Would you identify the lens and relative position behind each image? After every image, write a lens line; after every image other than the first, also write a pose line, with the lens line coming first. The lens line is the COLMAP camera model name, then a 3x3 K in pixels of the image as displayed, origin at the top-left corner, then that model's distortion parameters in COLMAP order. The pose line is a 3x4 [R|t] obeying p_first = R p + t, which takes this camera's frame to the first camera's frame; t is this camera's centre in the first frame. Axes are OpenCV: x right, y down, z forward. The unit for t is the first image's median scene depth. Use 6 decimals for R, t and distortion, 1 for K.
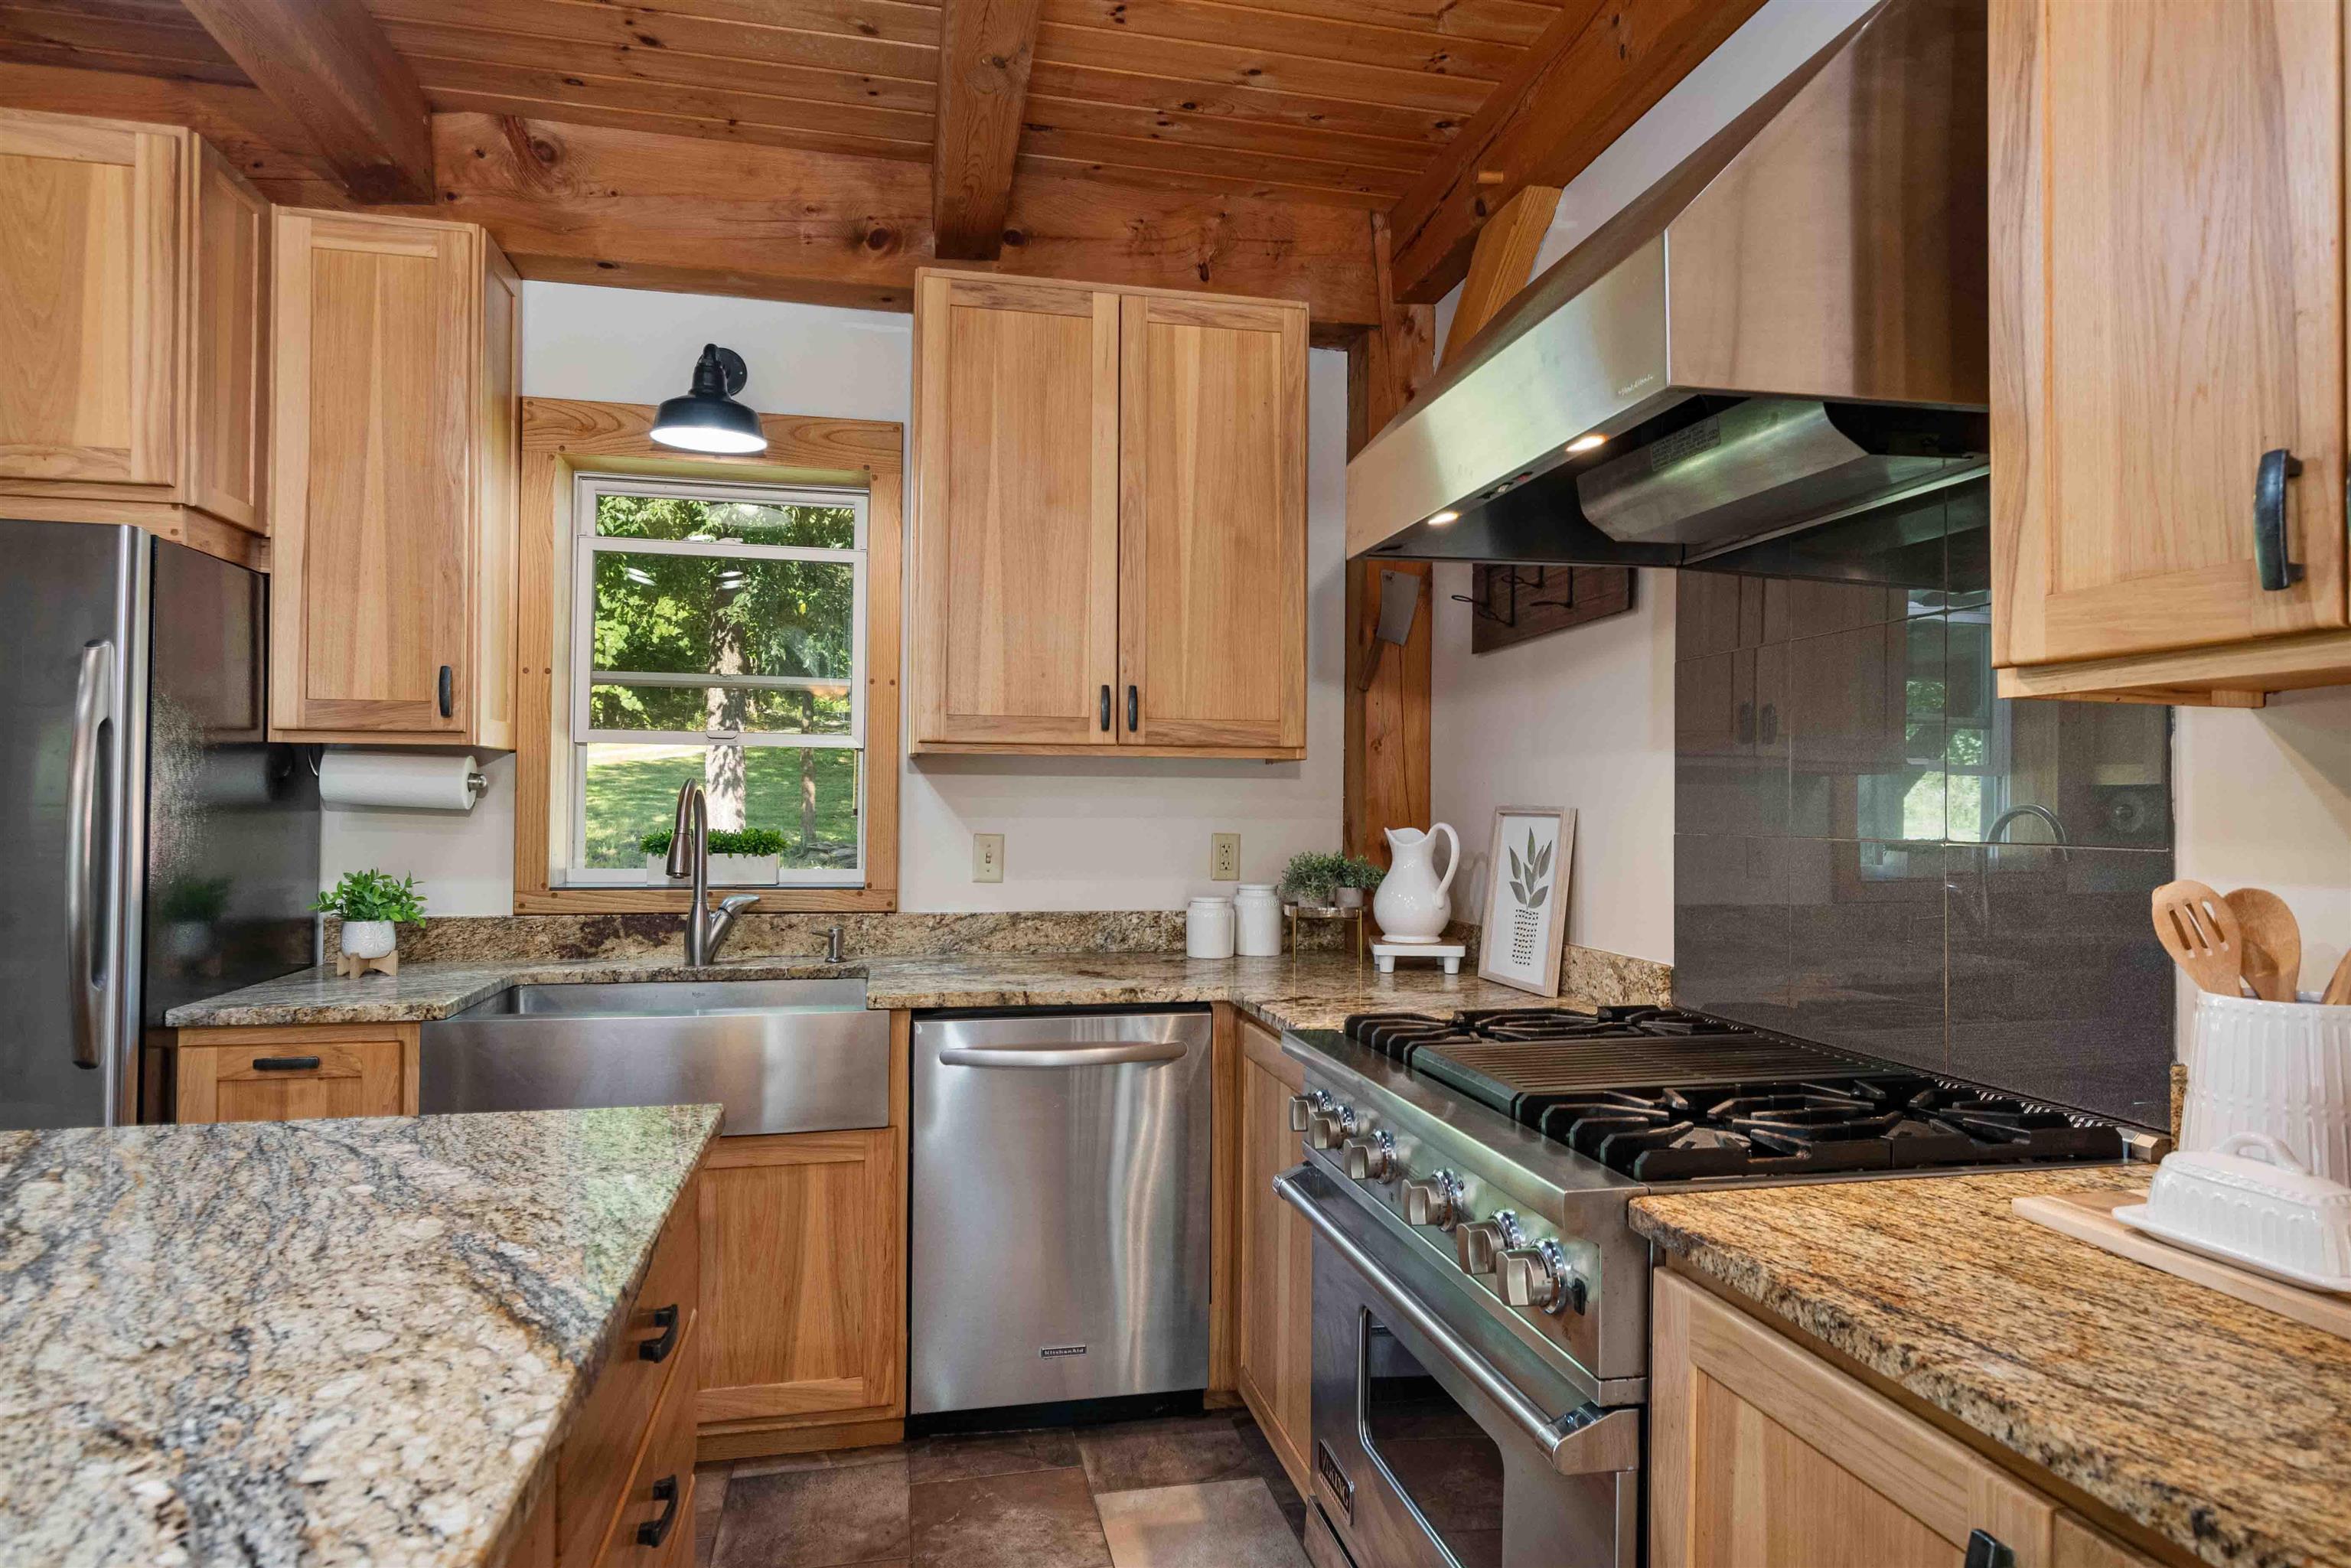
lens RADIAL K [[1312.5, 0, 1175.5], [0, 1312.5, 784.0], [0, 0, 1]] dist [-0.002334, -0.000239]
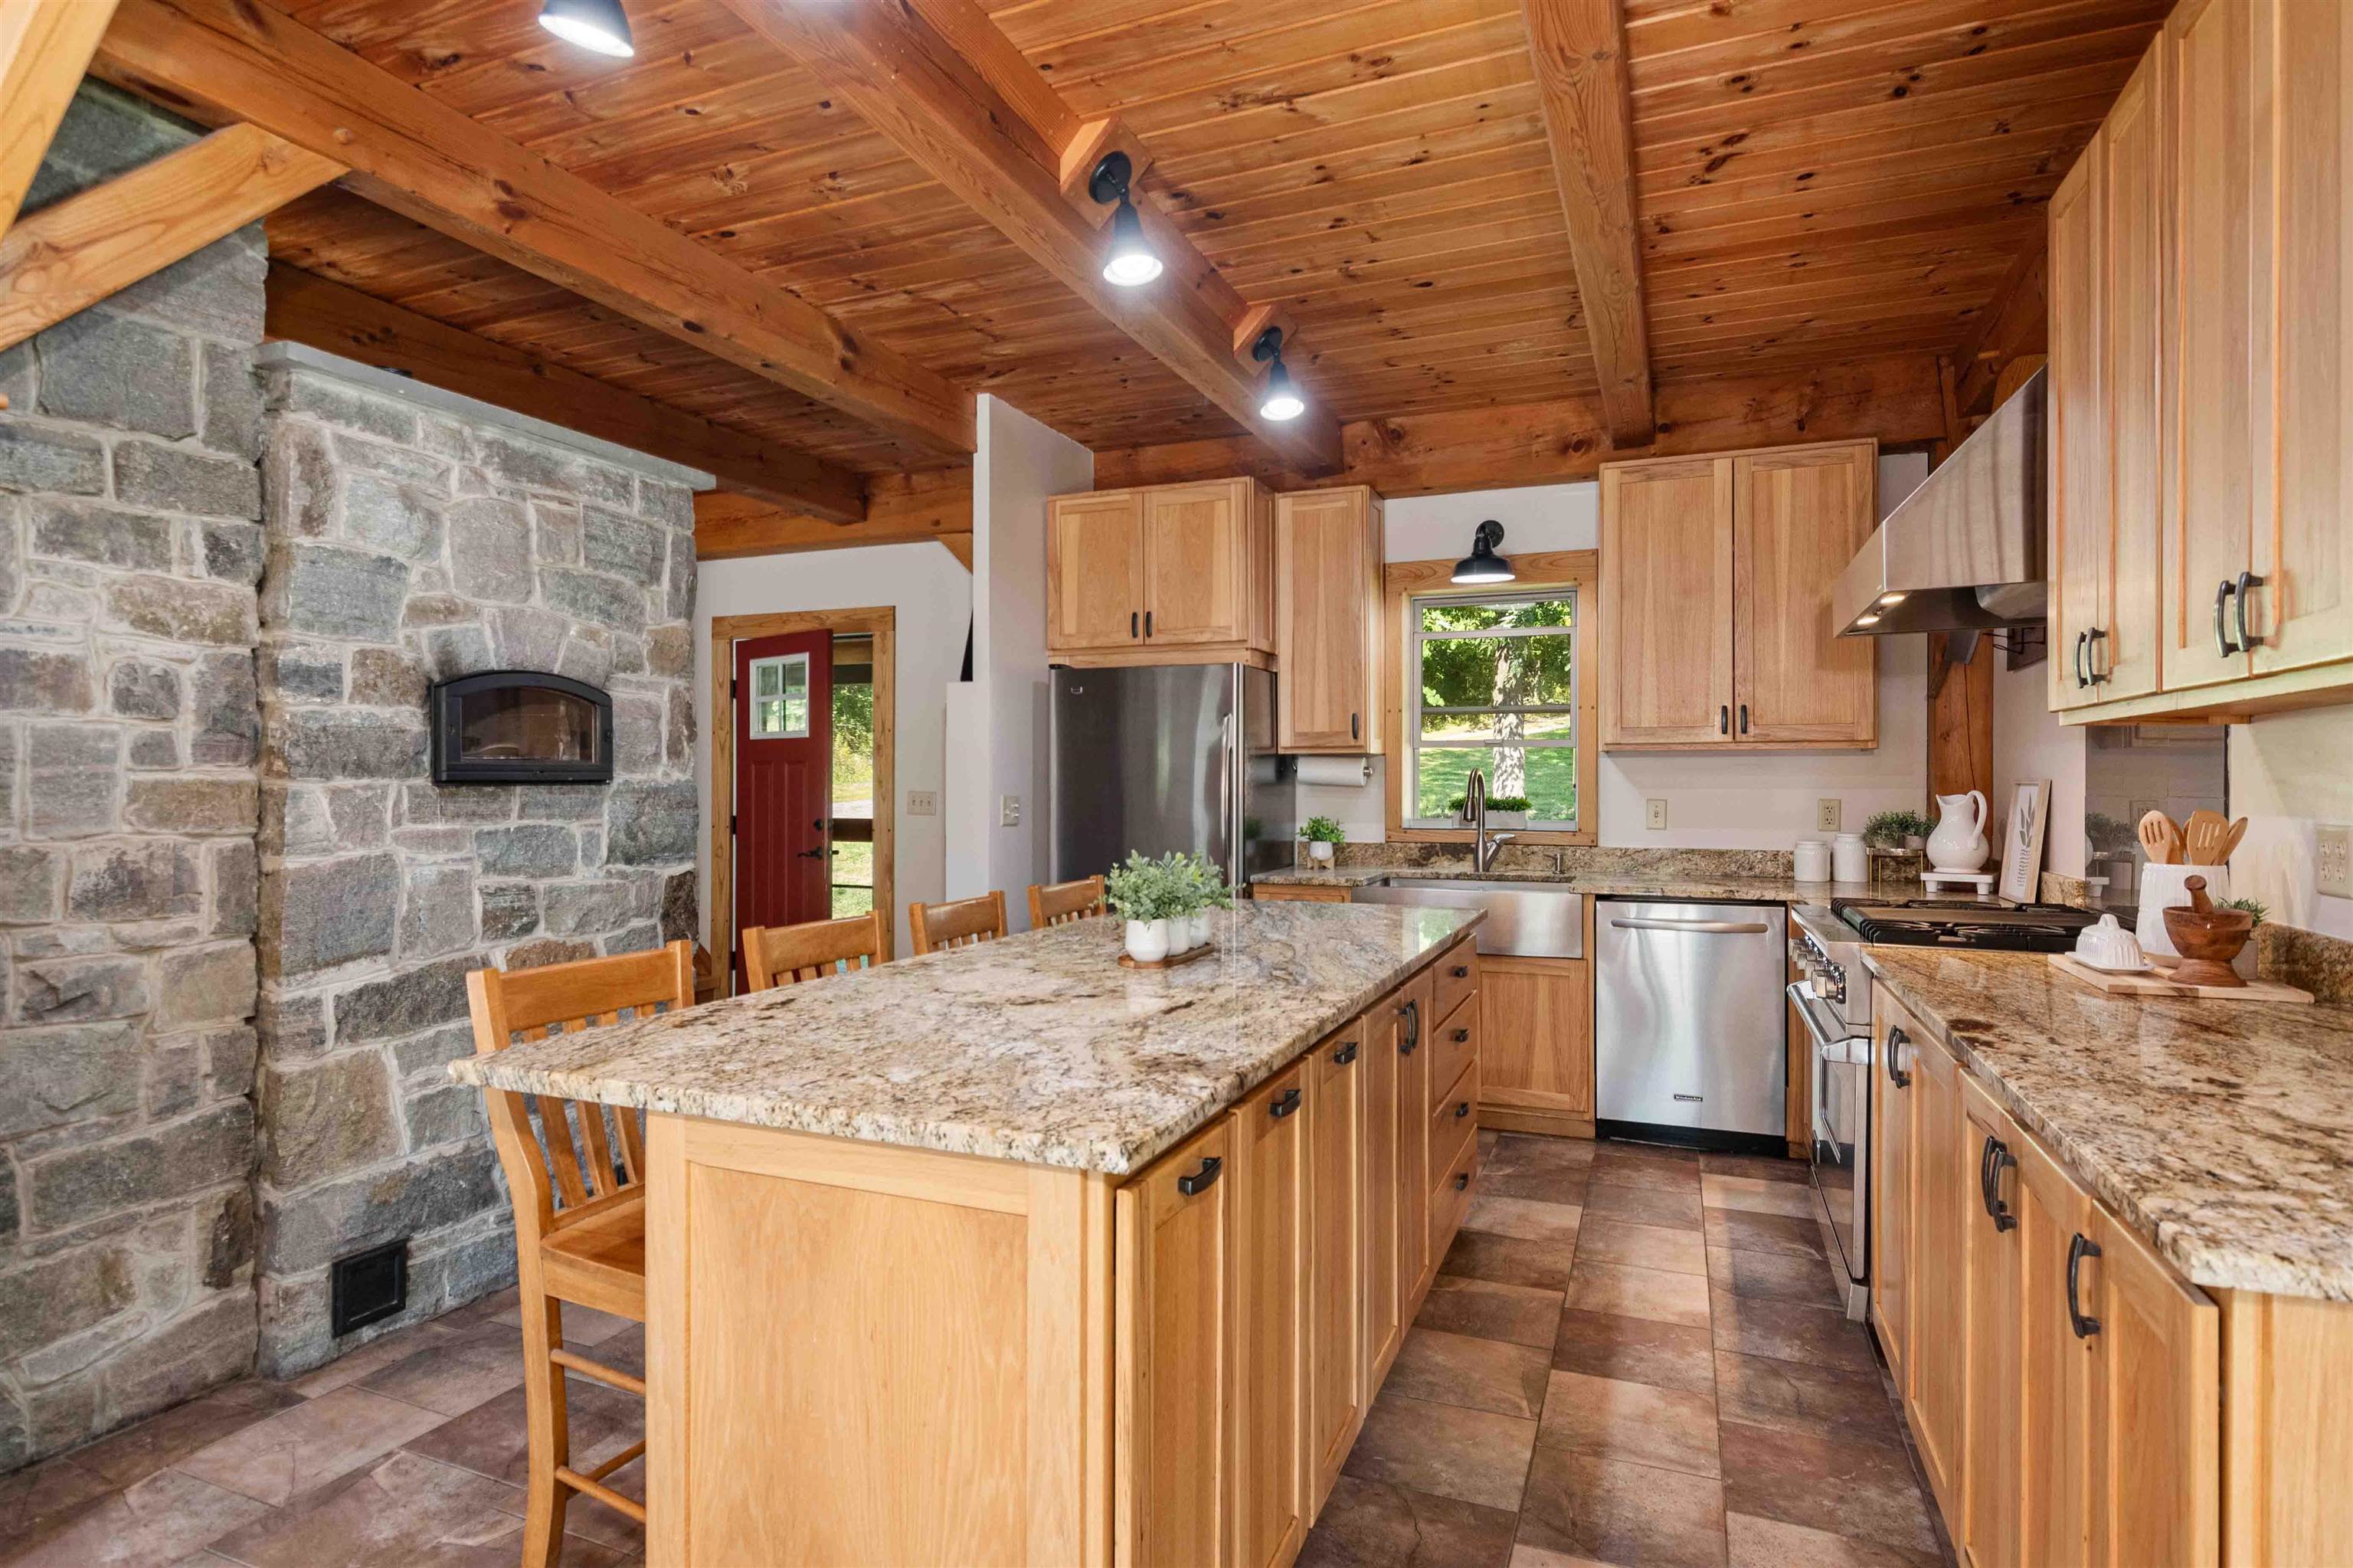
lens RADIAL K [[1217.3, 0, 1172.5], [0, 1217.3, 783.9], [0, 0, 1]] dist [-0.002821, -0.000803]
pose [[0.822018, -0.007599, -0.569411, 0.243693], [0.016451, 0.999811, 0.010407, -0.006542], [0.569224, -0.017922, 0.821987, -0.620529]]
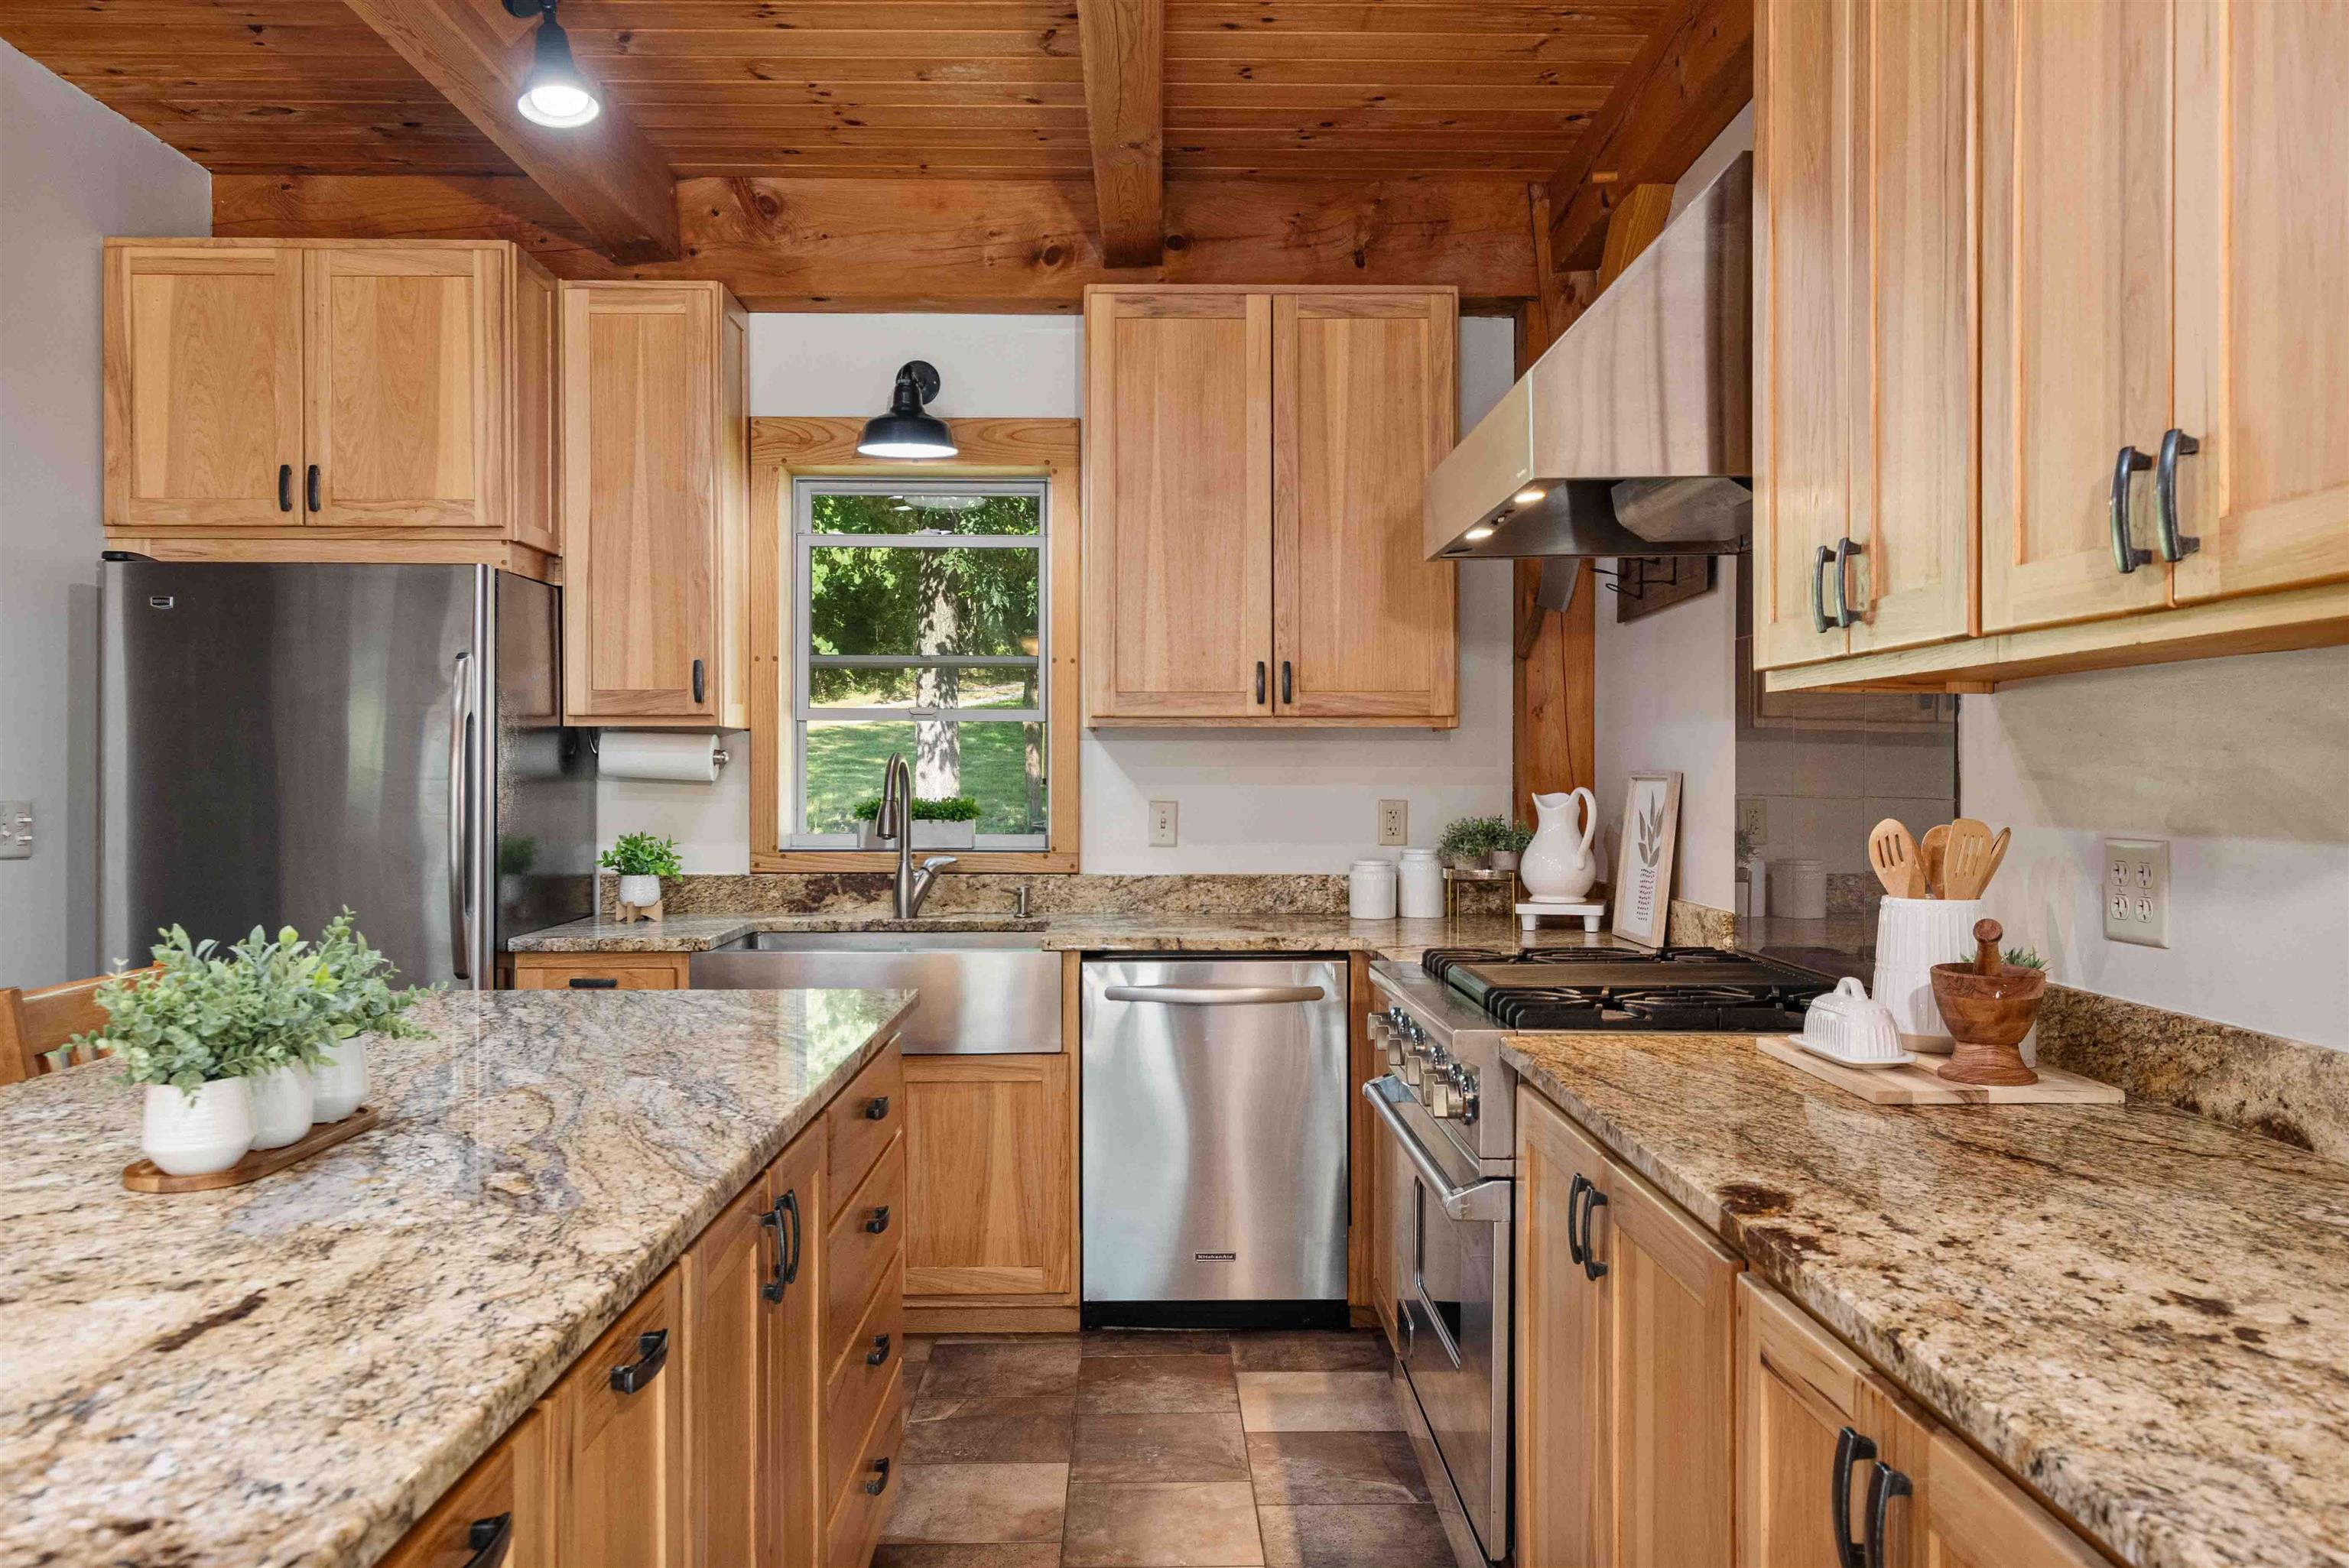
lens RADIAL K [[1720.9, 0, 1173.5], [0, 1720.9, 769.7], [0, 0, 1]] dist [0.000293, 0.001213]
pose [[0.980597, -0.008287, -0.195859, 0.156167], [0.010876, 0.999867, 0.012147, -0.004715], [0.195733, -0.014042, 0.980557, -0.409557]]
